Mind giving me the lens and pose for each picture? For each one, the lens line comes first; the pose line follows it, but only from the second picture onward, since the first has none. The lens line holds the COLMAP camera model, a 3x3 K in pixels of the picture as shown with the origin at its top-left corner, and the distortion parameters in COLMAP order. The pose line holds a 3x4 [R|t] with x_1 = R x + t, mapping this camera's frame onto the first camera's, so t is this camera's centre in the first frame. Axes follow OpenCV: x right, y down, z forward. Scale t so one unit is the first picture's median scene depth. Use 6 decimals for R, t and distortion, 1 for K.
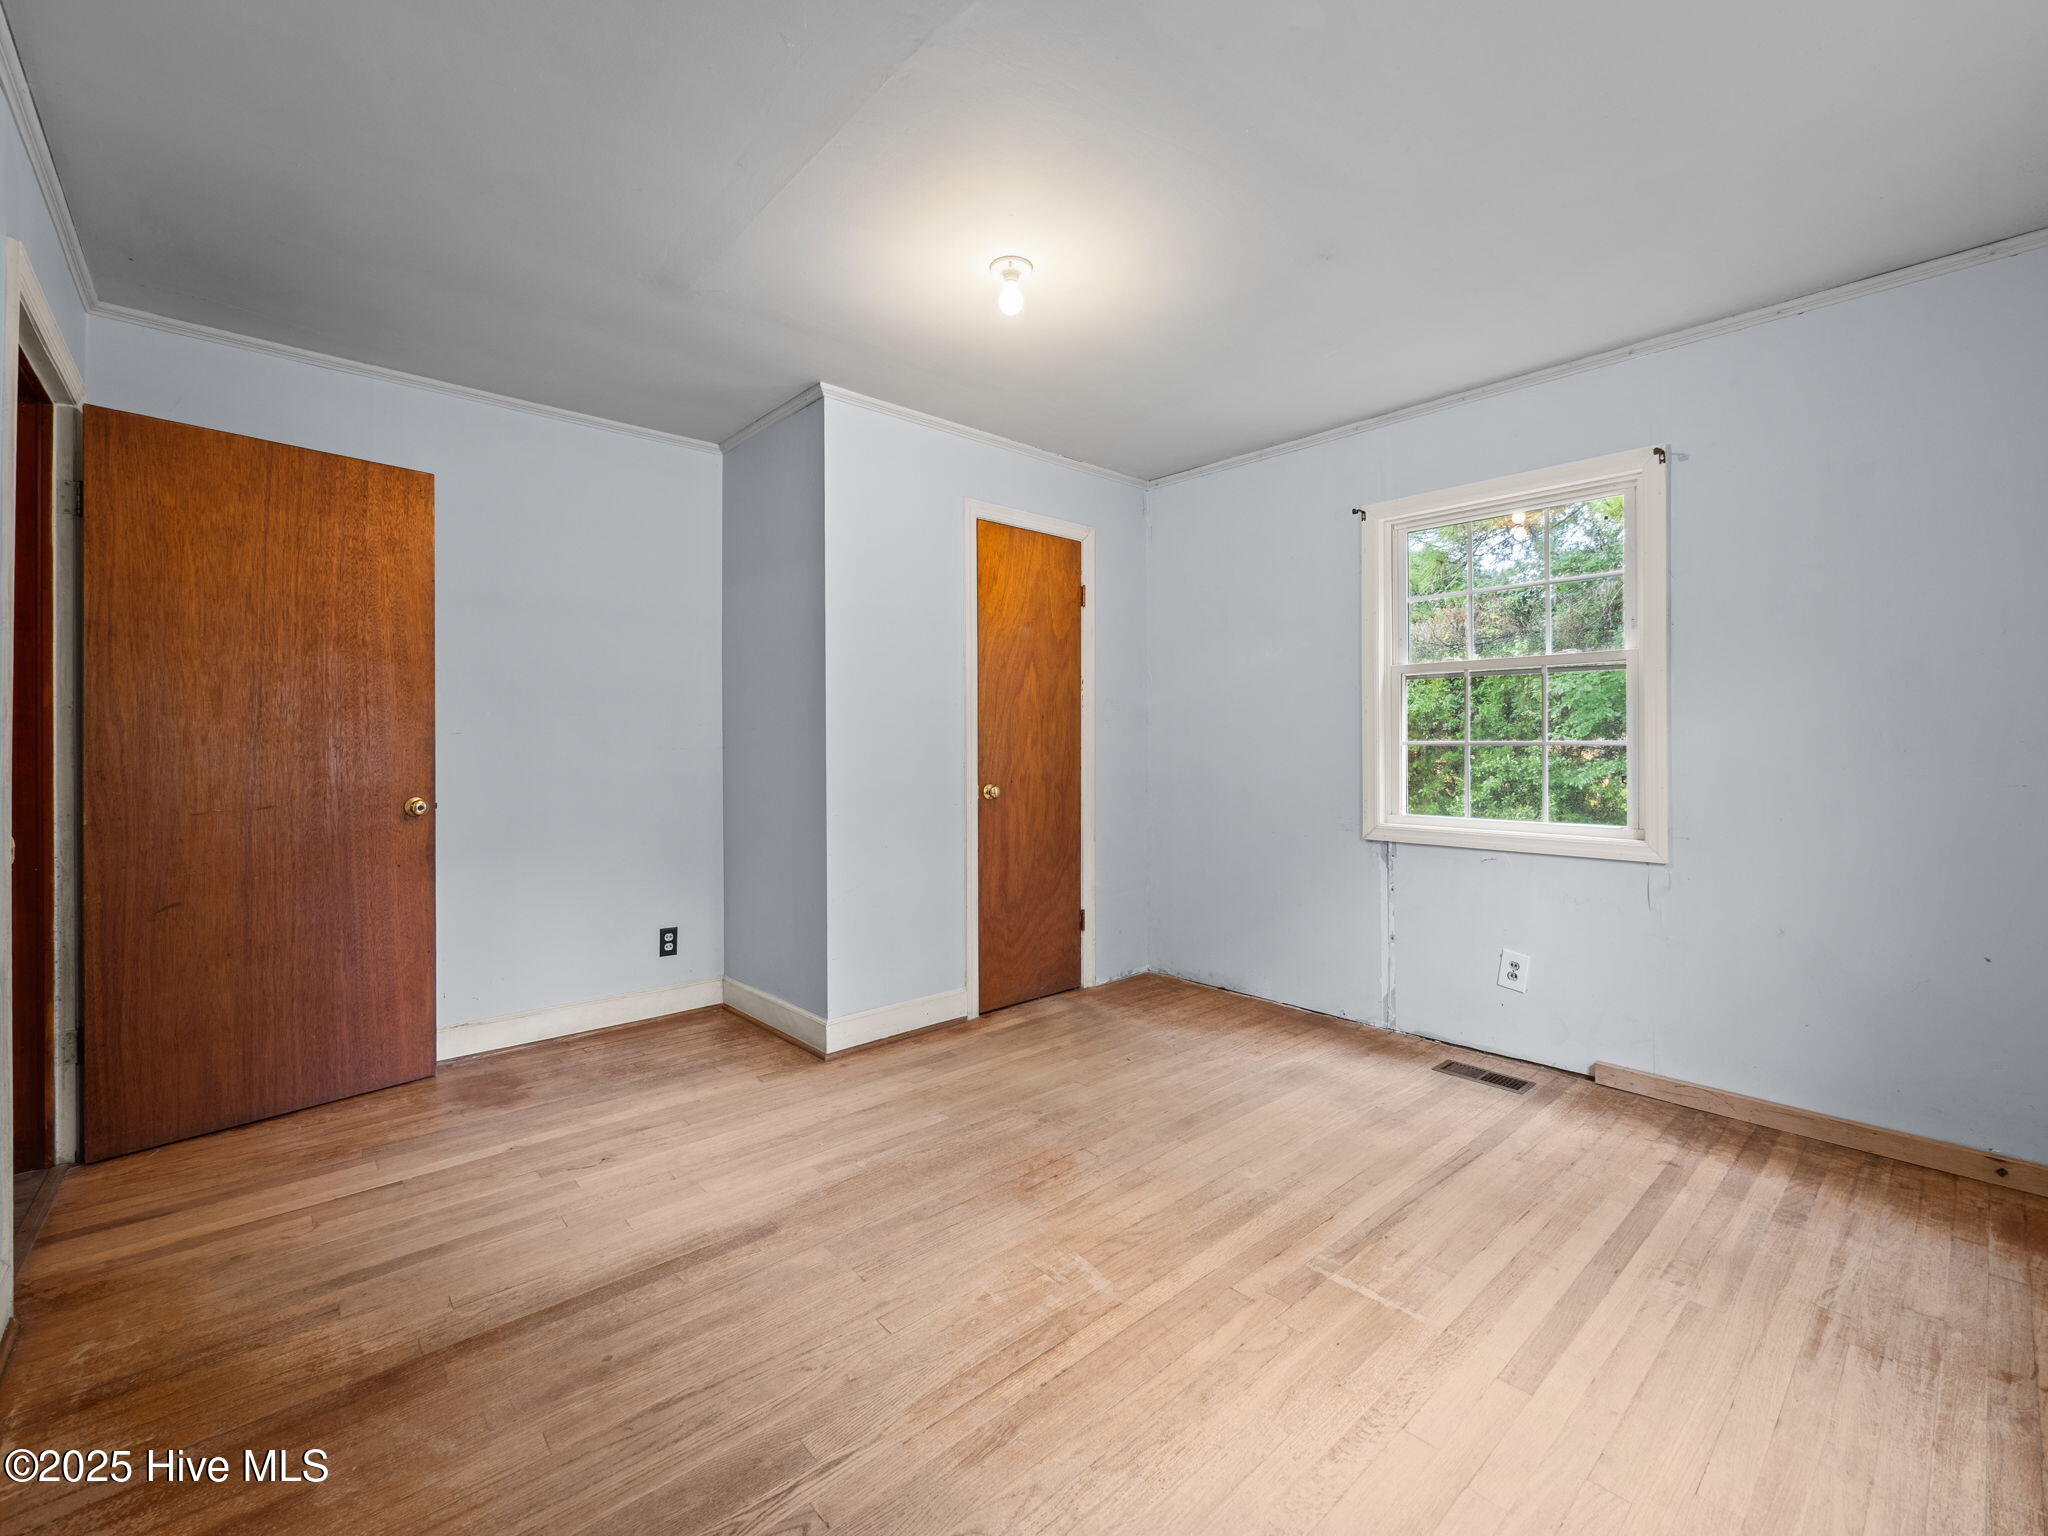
lens RADIAL K [[874.8, 0, 1029.7], [0, 874.8, 745.9], [0, 0, 1]] dist [-0.009140, -0.000119]
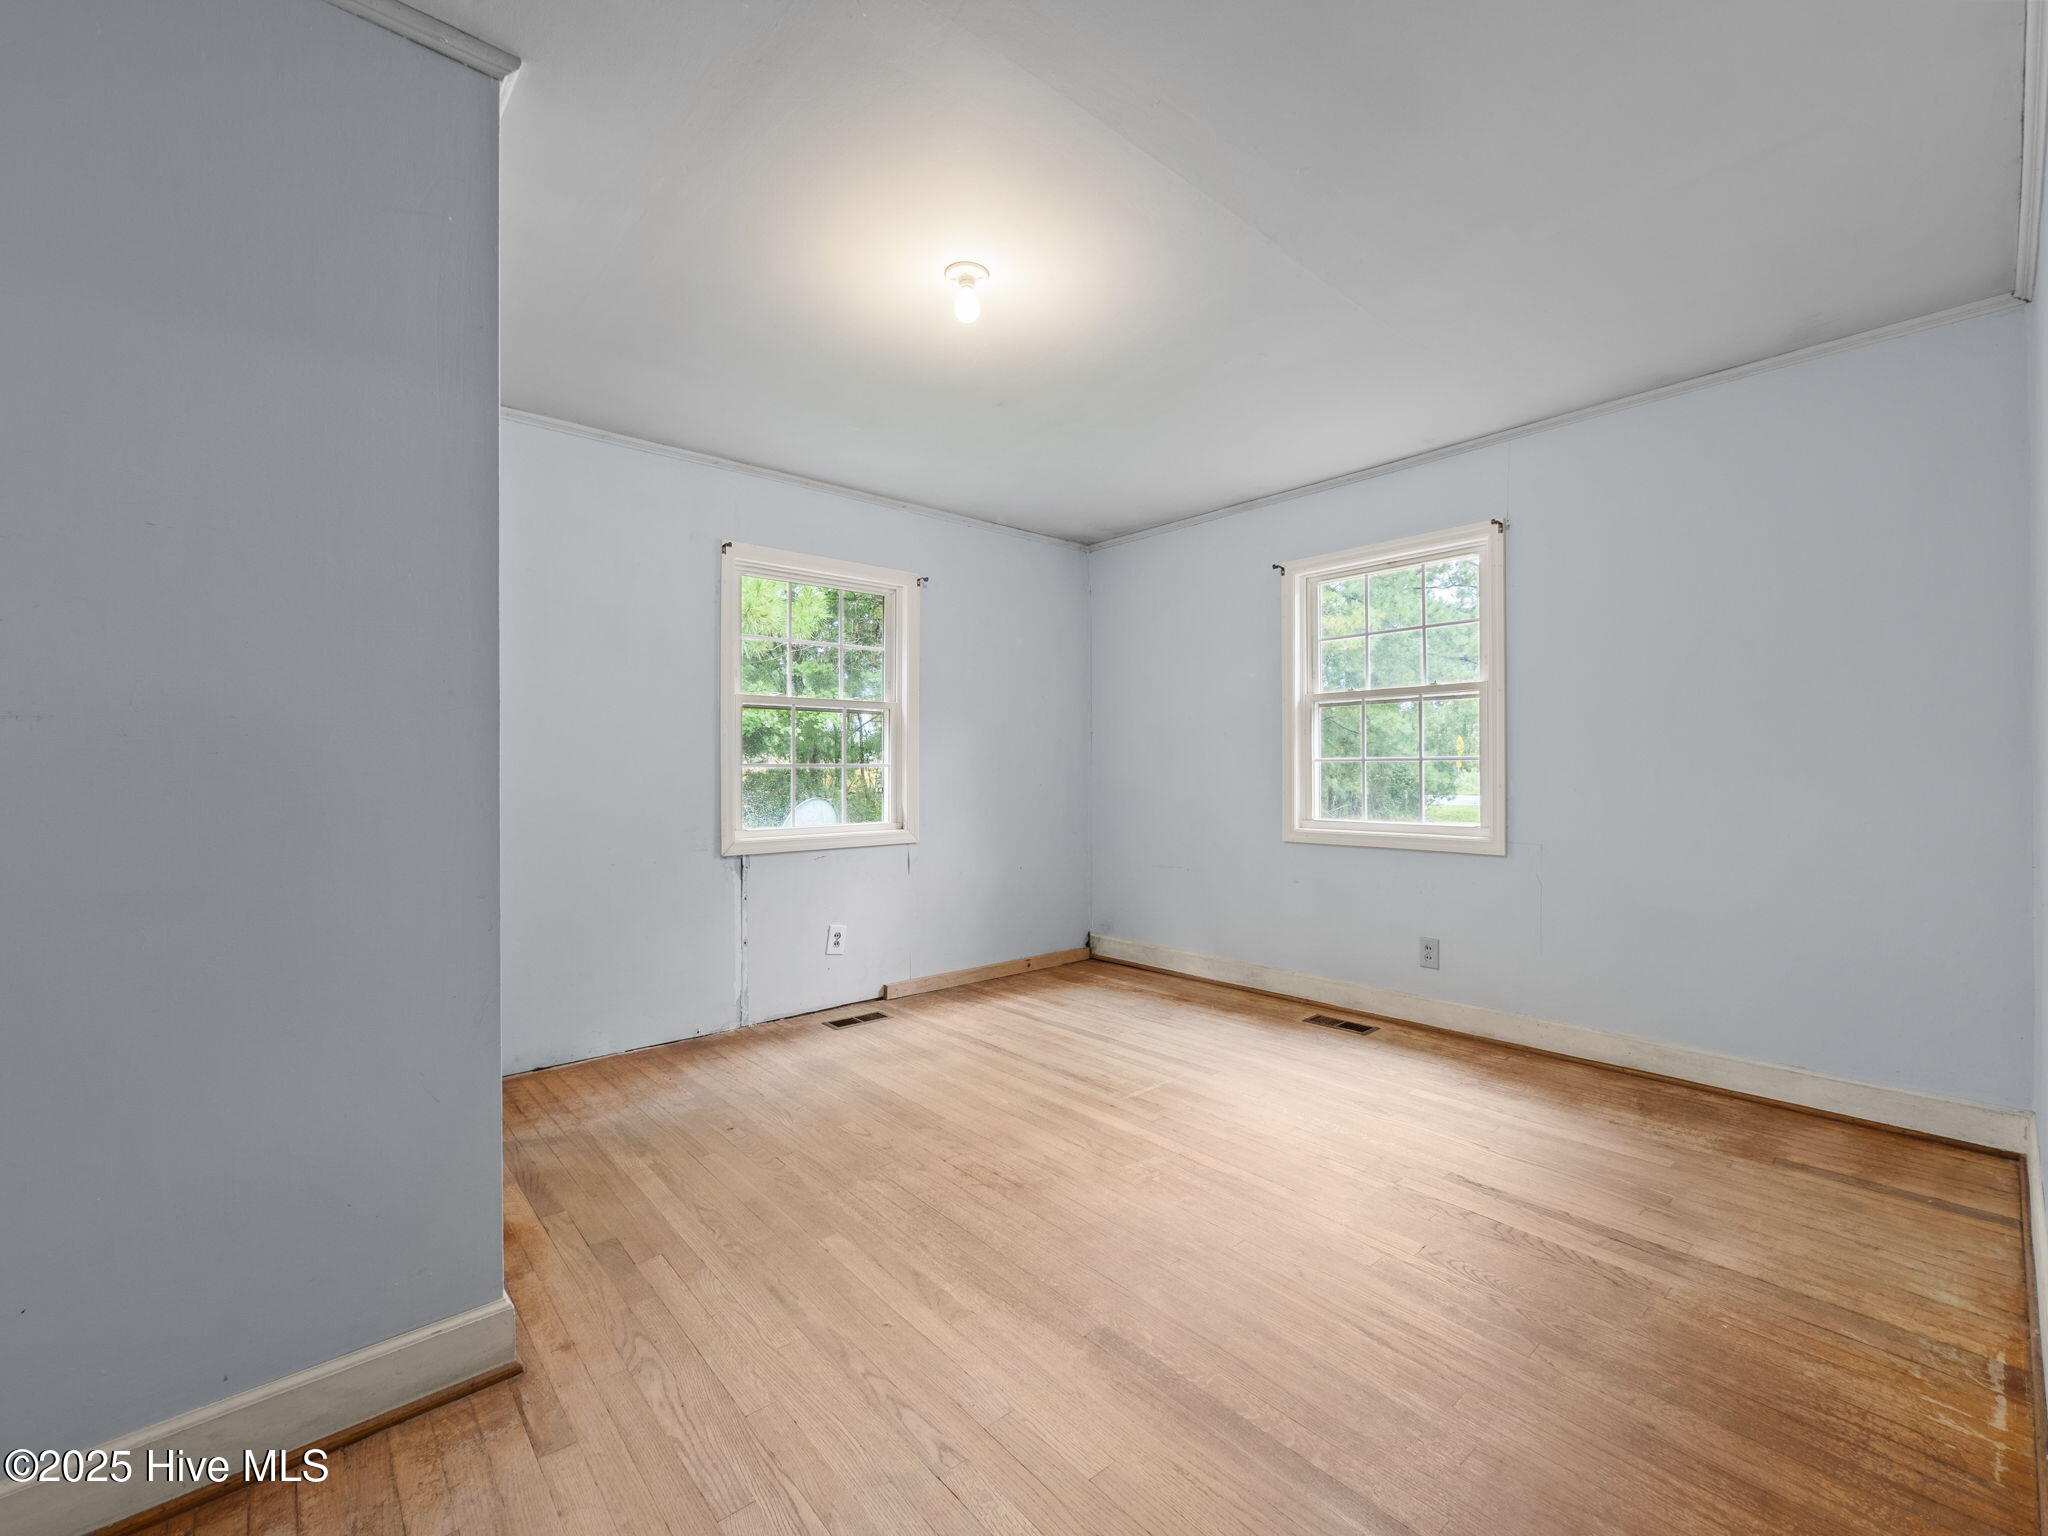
lens RADIAL K [[874.8, 0, 1030.0], [0, 874.8, 777.3], [0, 0, 1]] dist [-0.009140, -0.000119]
pose [[0.013392, -0.010540, 0.999855, -0.816639], [0.005620, 0.999929, 0.010466, 0.003223], [-0.999895, 0.005479, 0.013451, 0.755623]]
